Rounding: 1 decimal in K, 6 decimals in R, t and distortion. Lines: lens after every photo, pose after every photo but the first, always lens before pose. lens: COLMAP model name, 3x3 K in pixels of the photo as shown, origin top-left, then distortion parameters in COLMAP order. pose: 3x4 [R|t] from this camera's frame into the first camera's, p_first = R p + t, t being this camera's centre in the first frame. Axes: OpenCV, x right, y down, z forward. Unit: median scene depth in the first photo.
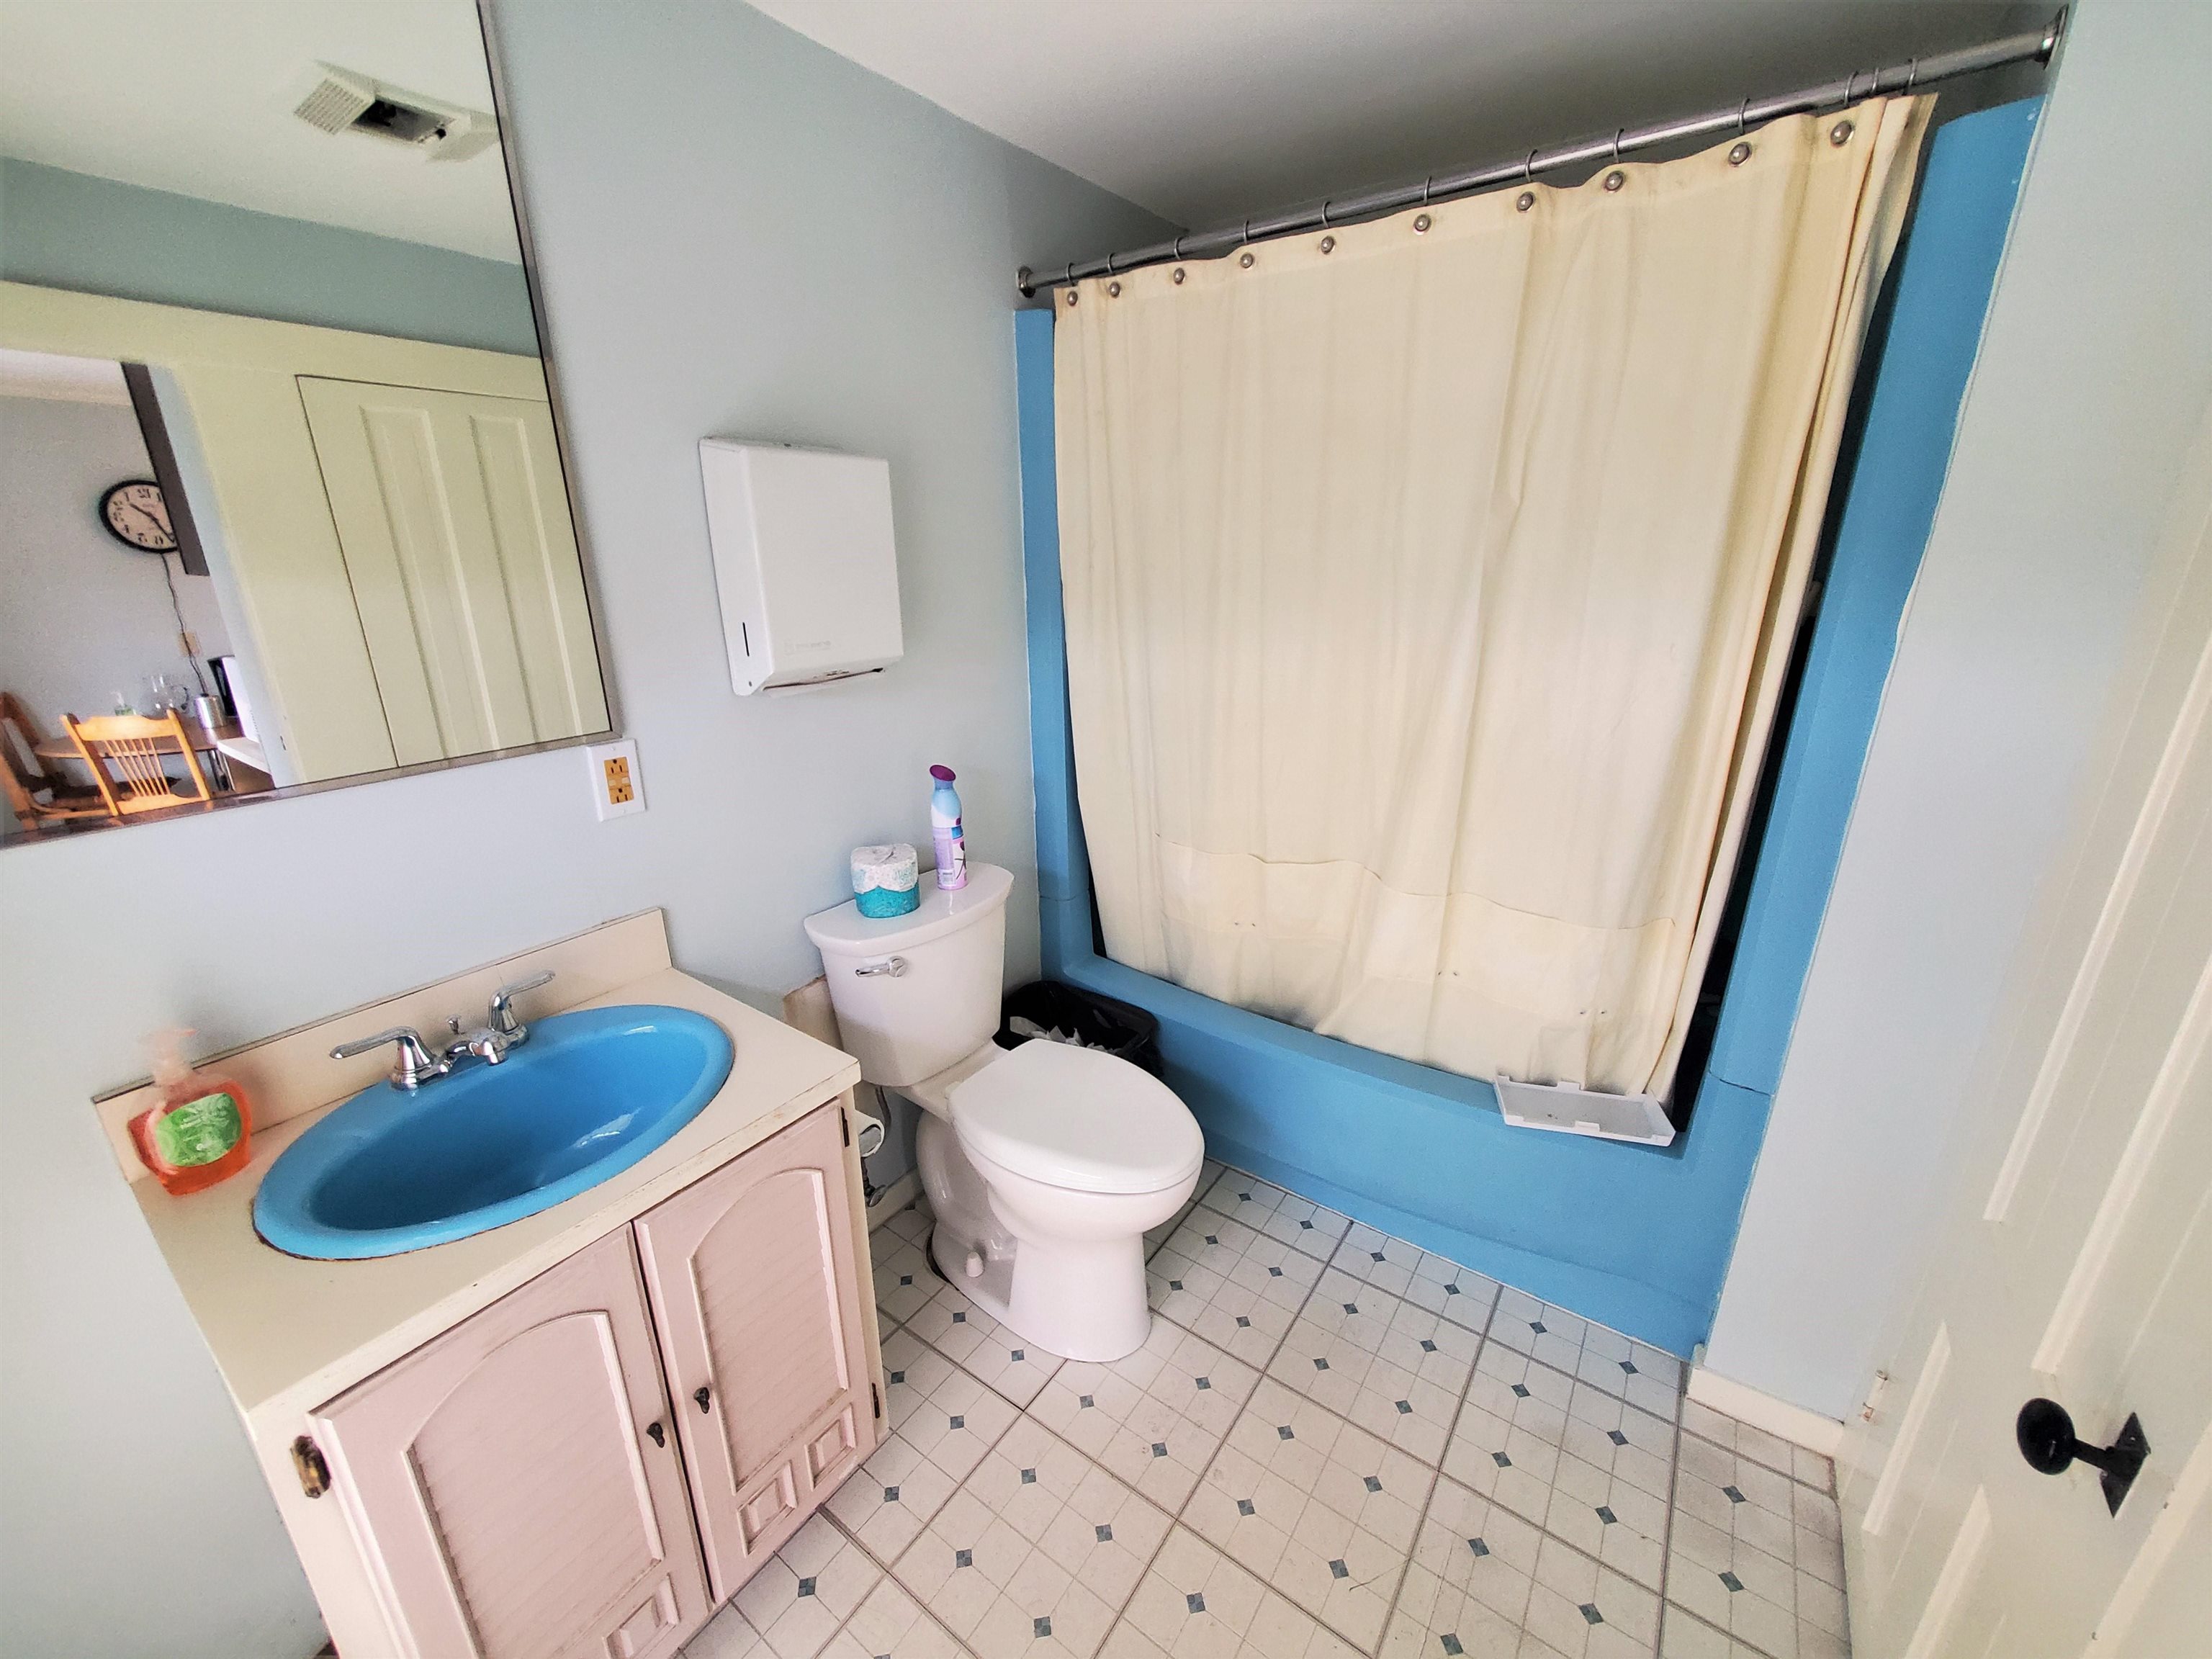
lens RADIAL K [[874.0, 0, 1106.0], [0, 874.0, 829.5], [0, 0, 1]] dist [-0.000495, 0.000048]
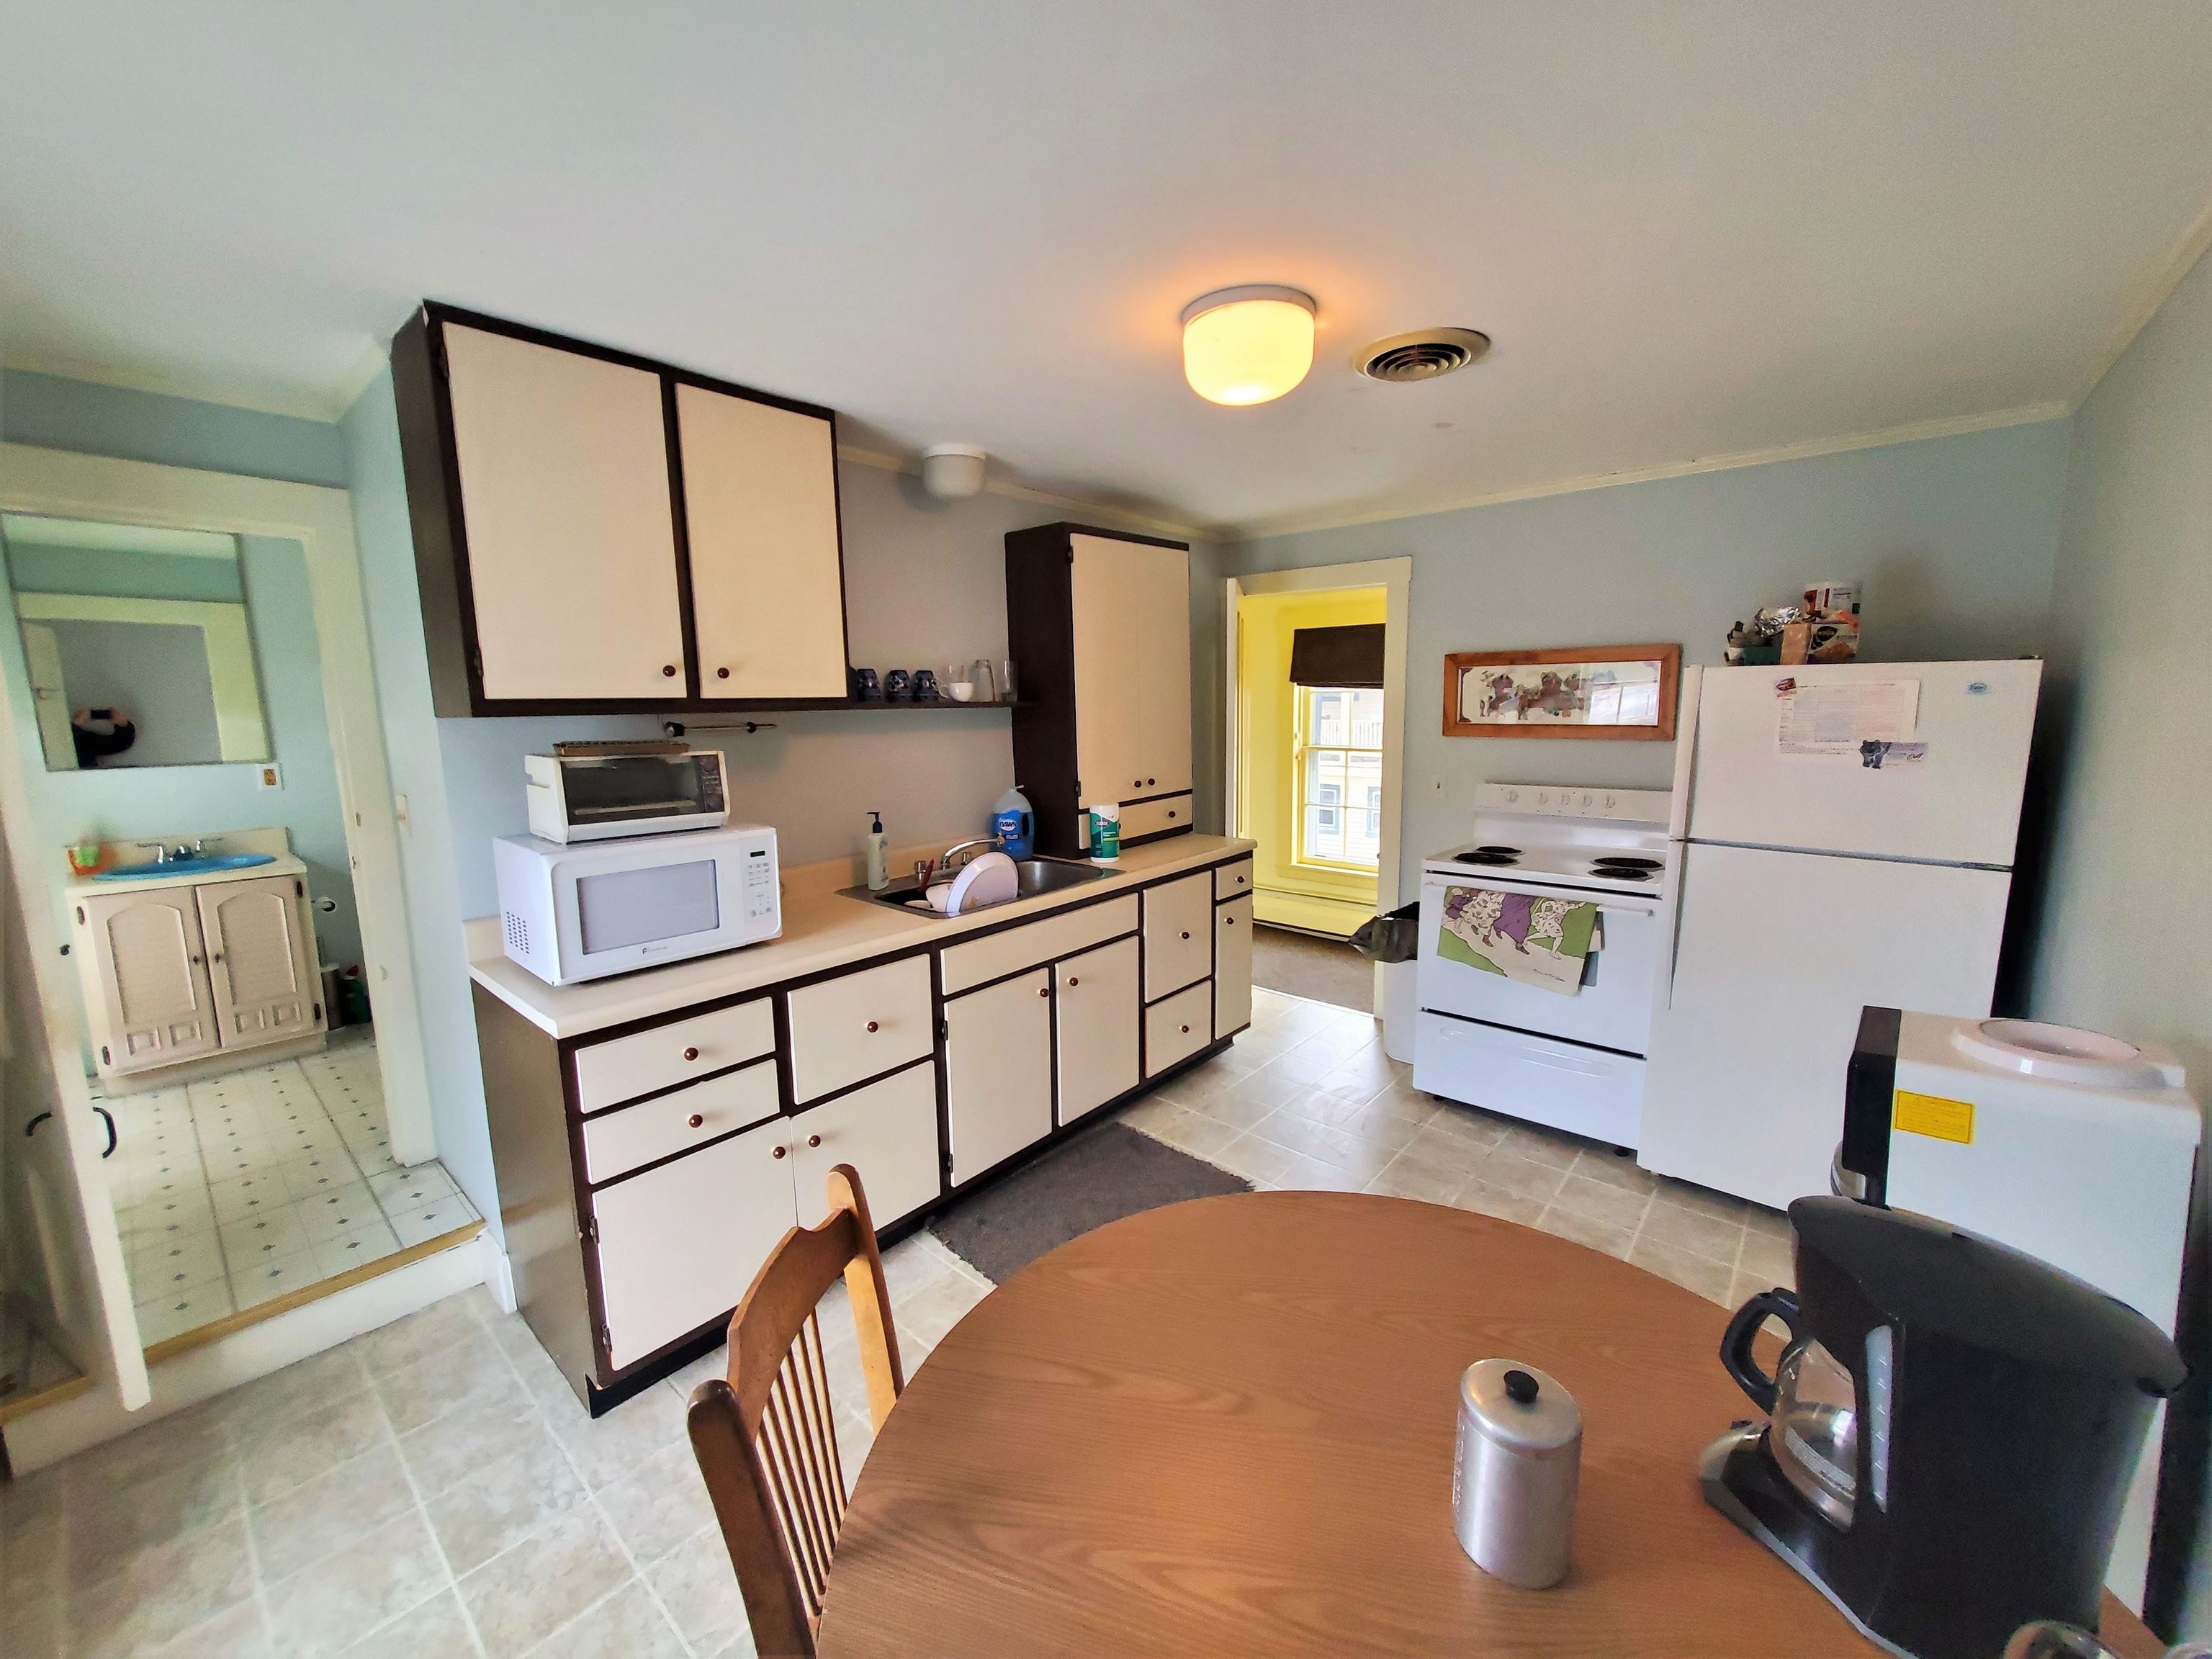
lens RADIAL K [[874.0, 0, 1106.0], [0, 874.0, 829.5], [0, 0, 1]] dist [-0.000495, 0.000048]
pose [[0.994048, 0.009839, -0.108494, 2.875589], [-0.028240, 0.985142, -0.169403, 0.605175], [0.105215, 0.171458, 0.979557, -1.712275]]
